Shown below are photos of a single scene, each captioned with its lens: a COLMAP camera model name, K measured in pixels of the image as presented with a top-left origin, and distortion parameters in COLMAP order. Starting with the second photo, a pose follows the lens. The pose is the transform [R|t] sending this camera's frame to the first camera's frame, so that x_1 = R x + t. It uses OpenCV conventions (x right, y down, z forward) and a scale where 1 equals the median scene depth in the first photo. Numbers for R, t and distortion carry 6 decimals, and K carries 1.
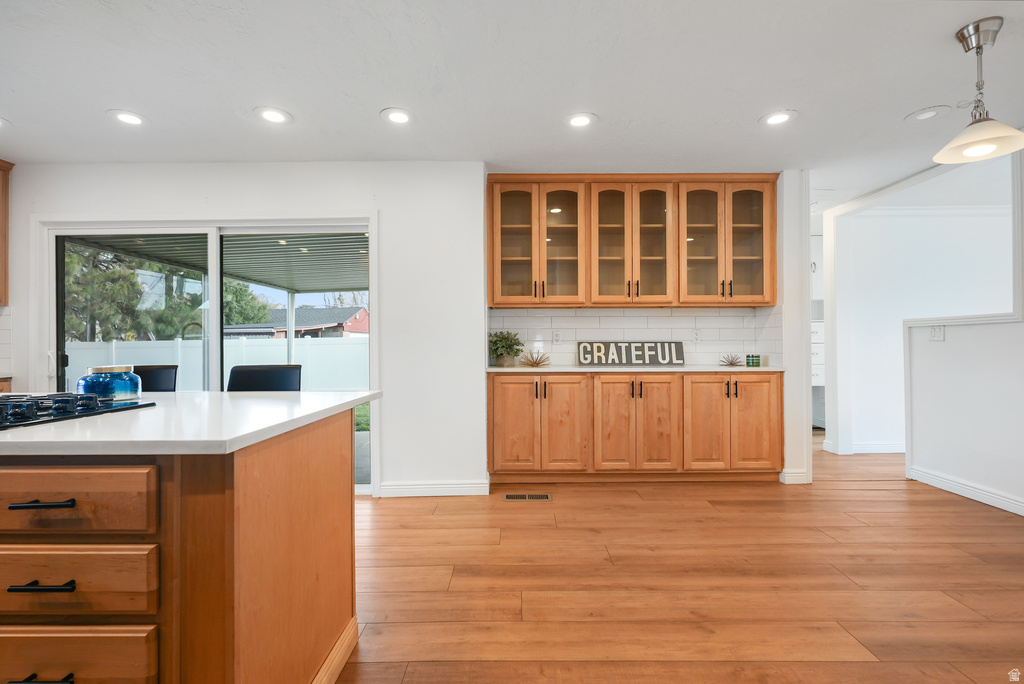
lens RADIAL K [[459.0, 0, 522.9], [0, 459.0, 340.2], [0, 0, 1]] dist [-0.003906, 0.000157]
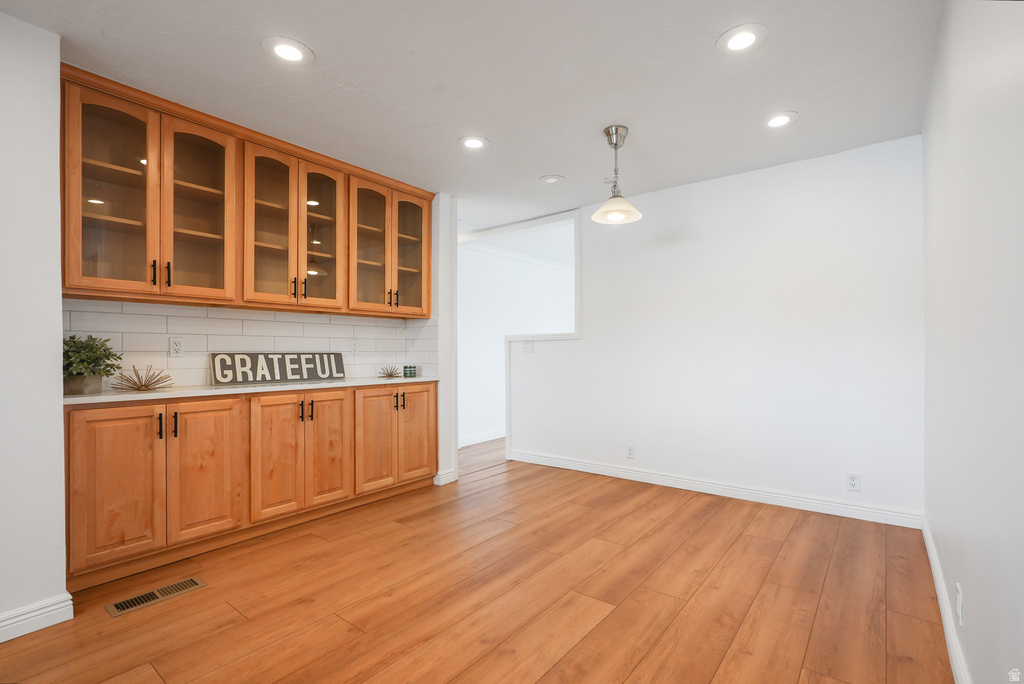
lens RADIAL K [[466.2, 0, 512.0], [0, 466.2, 351.5], [0, 0, 1]] dist [-0.005433, 0.000825]
pose [[0.622999, 0.002101, 0.782220, -0.173894], [-0.001774, 0.999998, -0.001274, 0.001399], [-0.782221, -0.000594, 0.623001, 0.187194]]
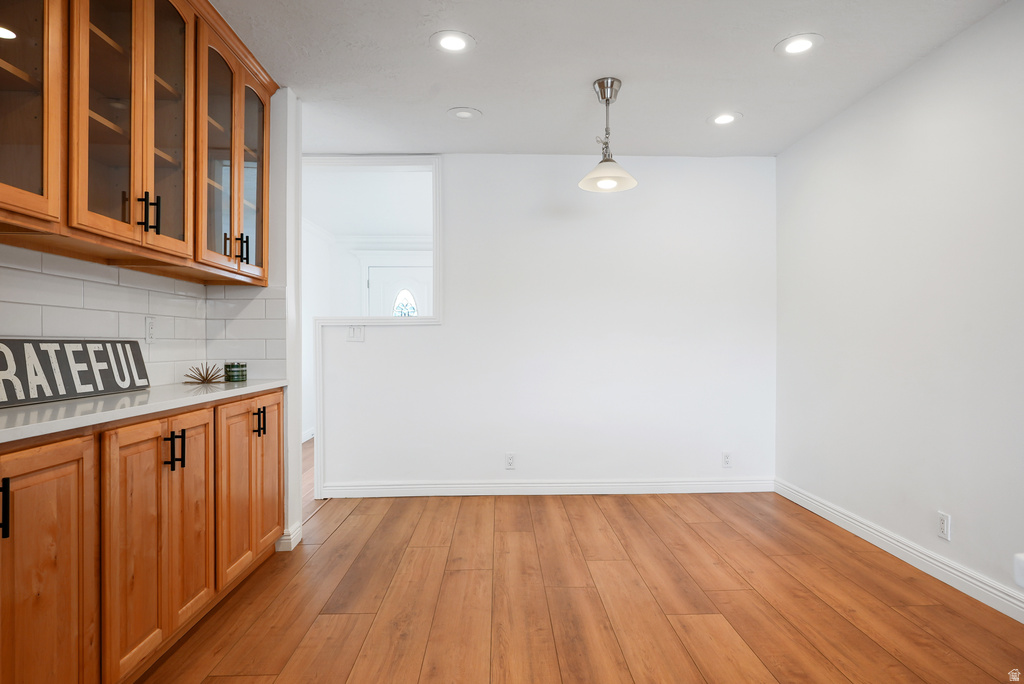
lens RADIAL K [[602.2, 0, 510.6], [0, 602.2, 347.7], [0, 0, 1]] dist [0.005667, 0.002185]
pose [[-0.023319, -0.003488, 0.999722, -0.321926], [-0.001698, 0.999993, 0.003449, 0.008626], [-0.999727, -0.001617, -0.023325, 0.686532]]
